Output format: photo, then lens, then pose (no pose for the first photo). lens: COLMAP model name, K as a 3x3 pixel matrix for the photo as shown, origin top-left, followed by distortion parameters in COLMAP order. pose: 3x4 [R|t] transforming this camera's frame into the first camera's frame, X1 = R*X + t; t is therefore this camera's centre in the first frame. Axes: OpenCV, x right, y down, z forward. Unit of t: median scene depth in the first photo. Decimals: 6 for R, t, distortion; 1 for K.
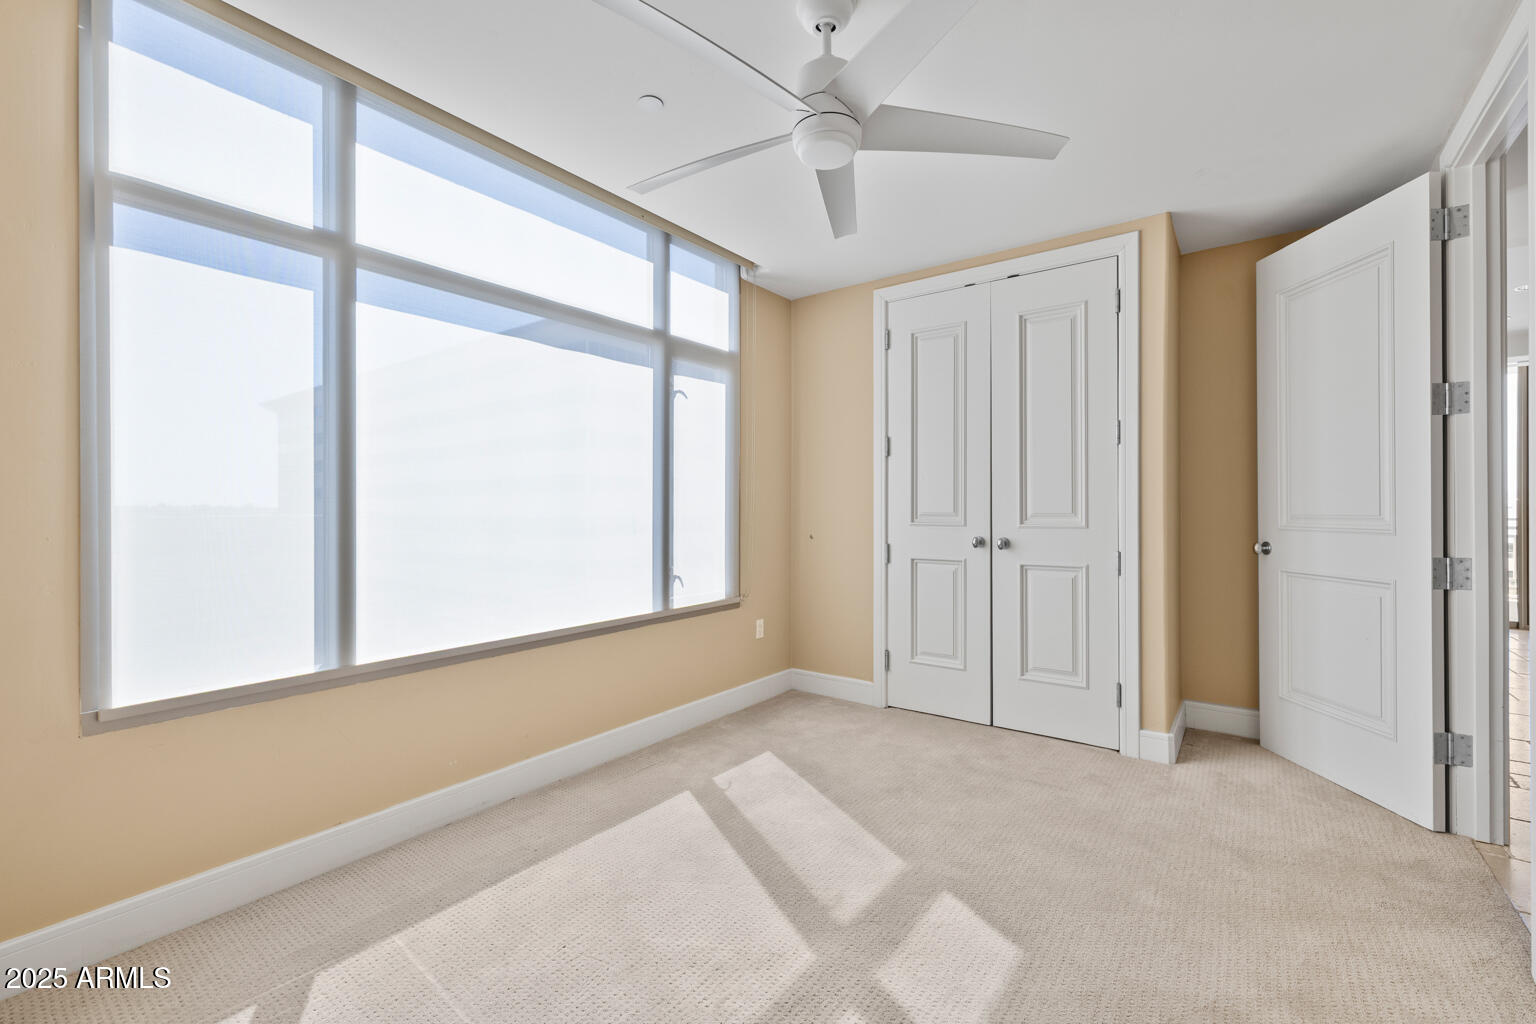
lens RADIAL K [[642.7, 0, 771.1], [0, 642.7, 511.0], [0, 0, 1]] dist [-0.000548, 0.000275]
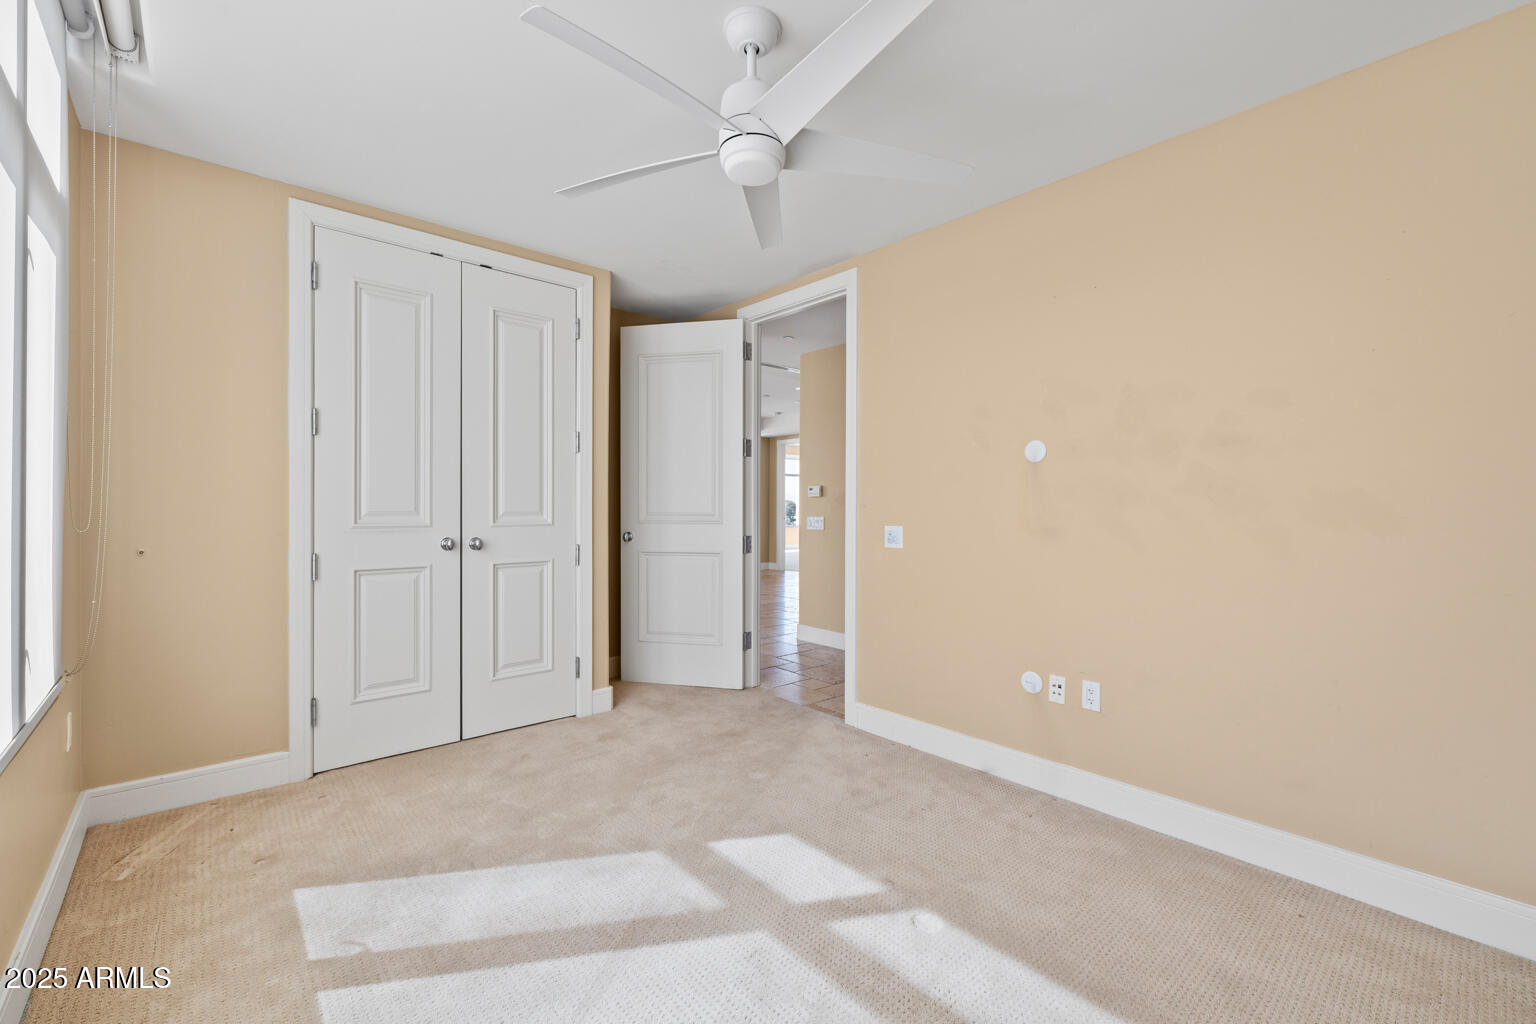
lens RADIAL K [[642.7, 0, 758.2], [0, 642.7, 511.1], [0, 0, 1]] dist [-0.000548, 0.000275]
pose [[0.221339, -0.001181, 0.975196, -0.512194], [-0.001561, 0.999998, 0.001566, 0.000218], [-0.975196, -0.001869, 0.221337, 0.412346]]
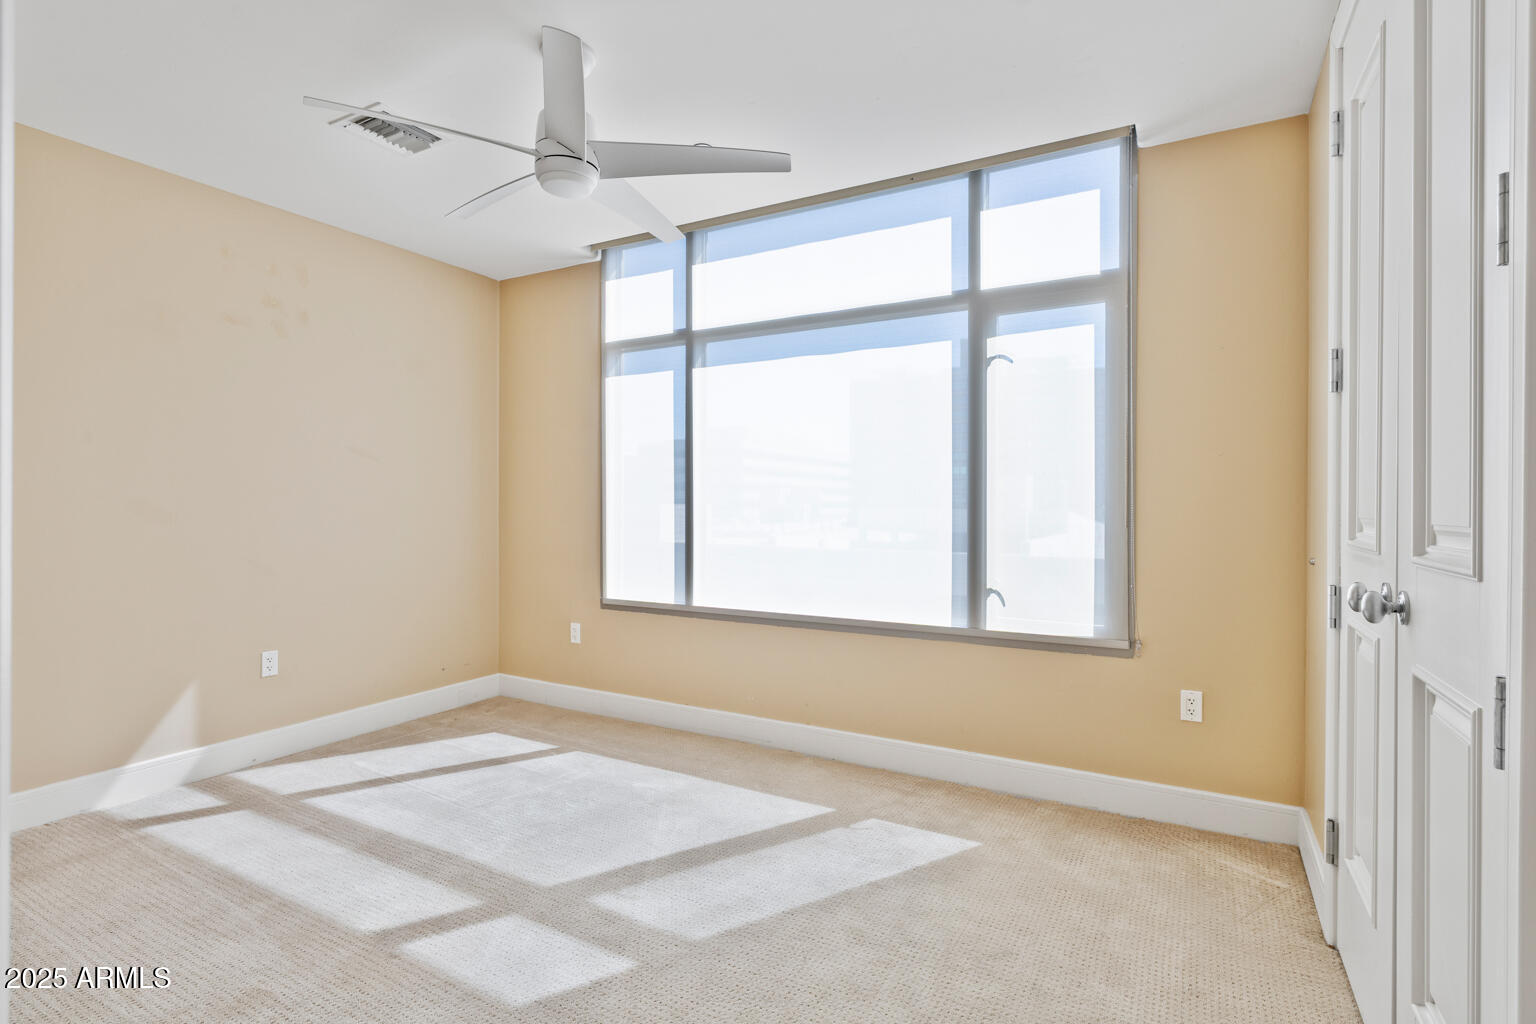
lens RADIAL K [[754.0, 0, 774.0], [0, 754.0, 503.1], [0, 0, 1]] dist [-0.001853, 0.000044]
pose [[0.128292, 0.001426, -0.991735, 0.787725], [-0.007330, 0.999973, 0.000489, -0.004470], [0.991709, 0.007207, 0.128299, 0.650800]]
